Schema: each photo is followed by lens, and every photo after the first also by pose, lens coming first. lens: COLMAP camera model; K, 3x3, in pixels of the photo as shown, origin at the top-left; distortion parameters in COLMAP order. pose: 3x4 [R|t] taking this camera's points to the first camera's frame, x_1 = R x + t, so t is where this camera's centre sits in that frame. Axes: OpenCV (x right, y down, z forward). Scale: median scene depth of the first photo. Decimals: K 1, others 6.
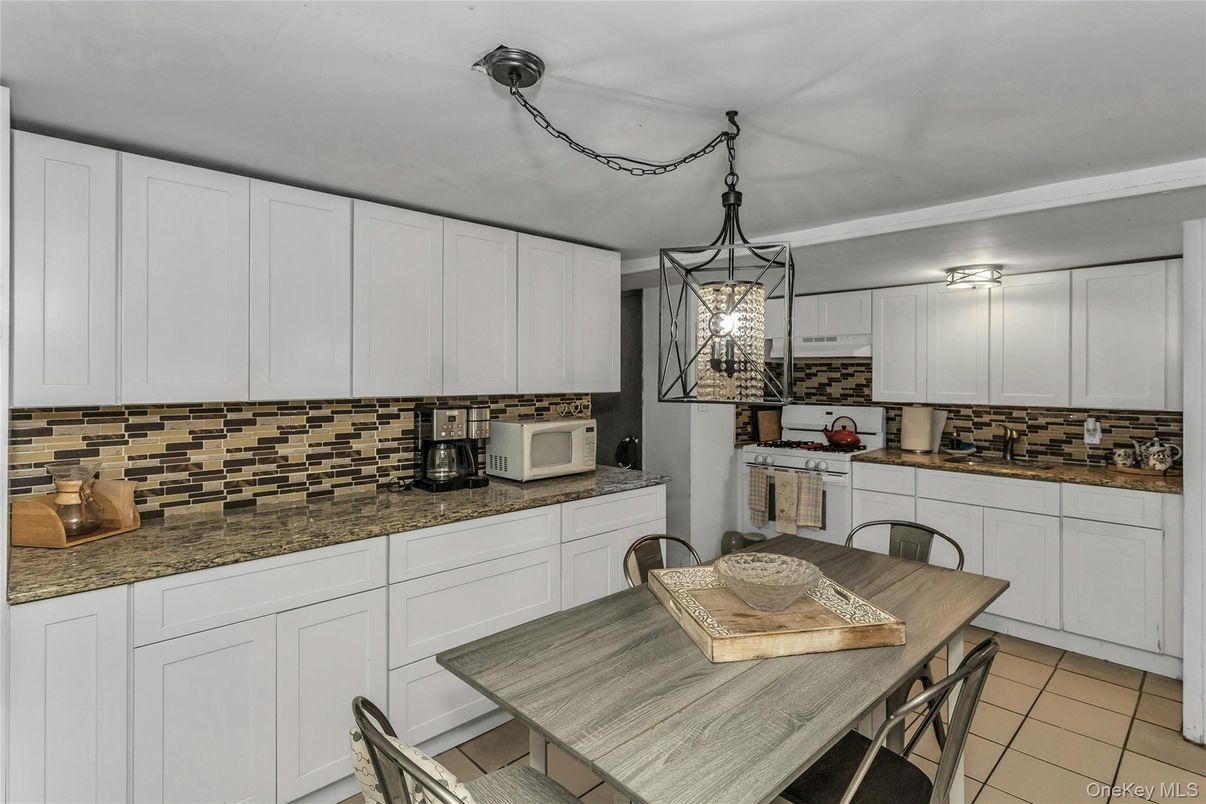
lens RADIAL K [[613.1, 0, 639.2], [0, 613.1, 376.0], [0, 0, 1]] dist [-0.003378, -0.000233]
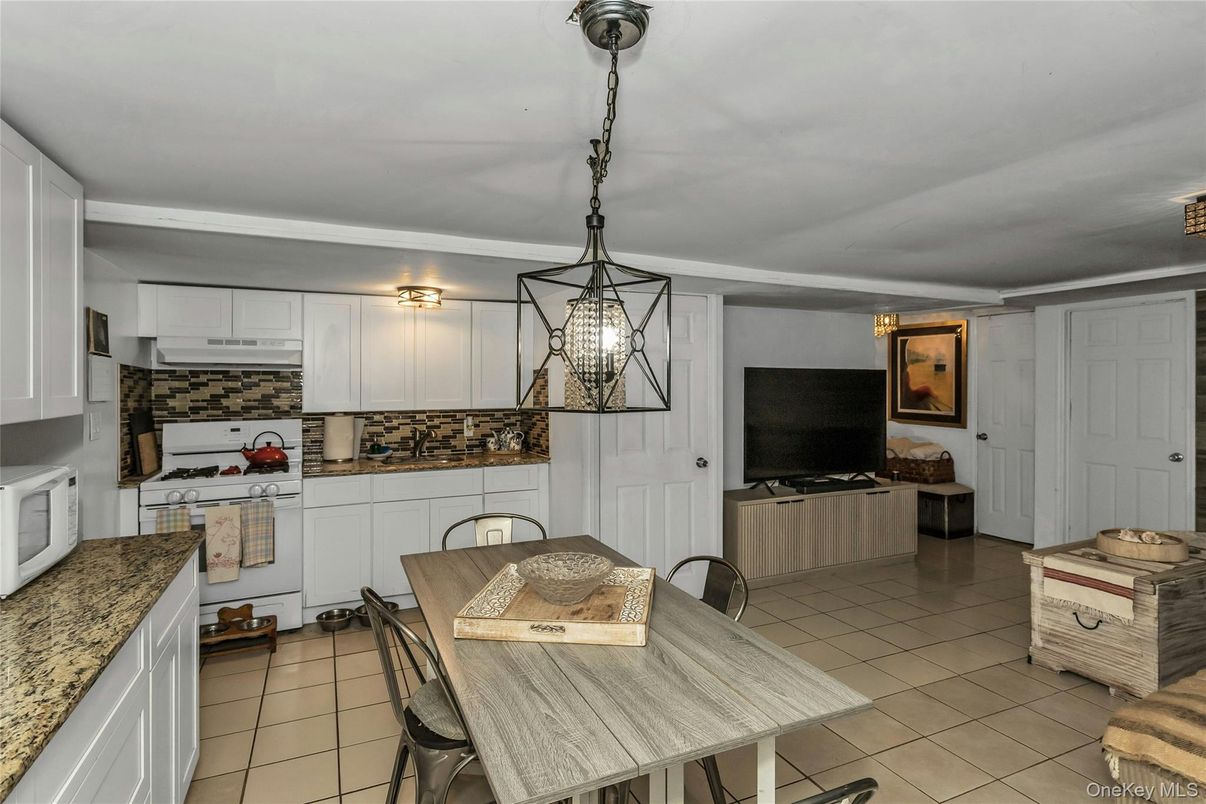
lens RADIAL K [[613.1, 0, 616.2], [0, 613.1, 380.3], [0, 0, 1]] dist [-0.003378, -0.000233]
pose [[0.346462, -0.000651, 0.938064, -0.334094], [0.005645, 0.999983, -0.001391, -0.003821], [-0.938047, 0.005777, 0.346460, 0.236527]]
